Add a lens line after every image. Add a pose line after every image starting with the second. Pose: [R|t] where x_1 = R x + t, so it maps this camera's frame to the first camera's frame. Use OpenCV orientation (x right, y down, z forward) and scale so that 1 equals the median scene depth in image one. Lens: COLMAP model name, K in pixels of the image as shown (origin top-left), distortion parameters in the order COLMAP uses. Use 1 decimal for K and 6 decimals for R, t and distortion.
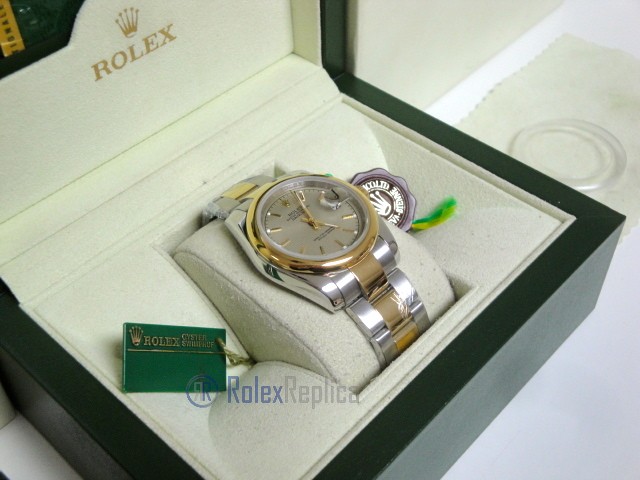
lens RADIAL K [[828.5, 0, 322.3], [0, 828.5, 234.6], [0, 0, 1]] dist [0.053249, 0.000000]
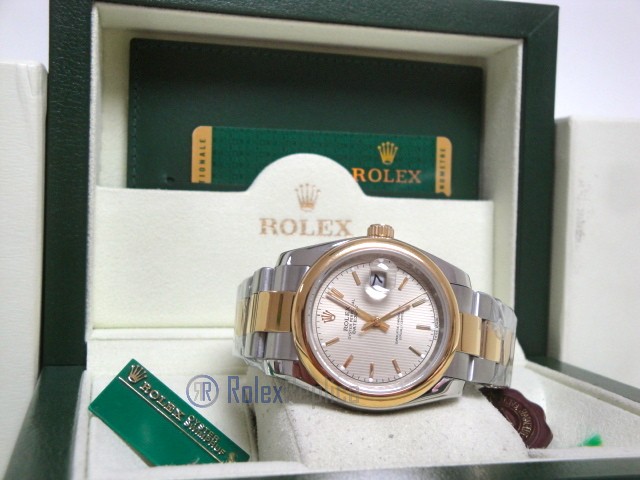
lens RADIAL K [[828.5, 0, 324.0], [0, 828.5, 241.8], [0, 0, 1]] dist [0.053249, 0.000000]
pose [[0.844027, 0.056748, -0.533290, 0.370266], [-0.408264, 0.712795, -0.570302, 0.399615], [0.347763, 0.699073, 0.624786, 0.359431]]
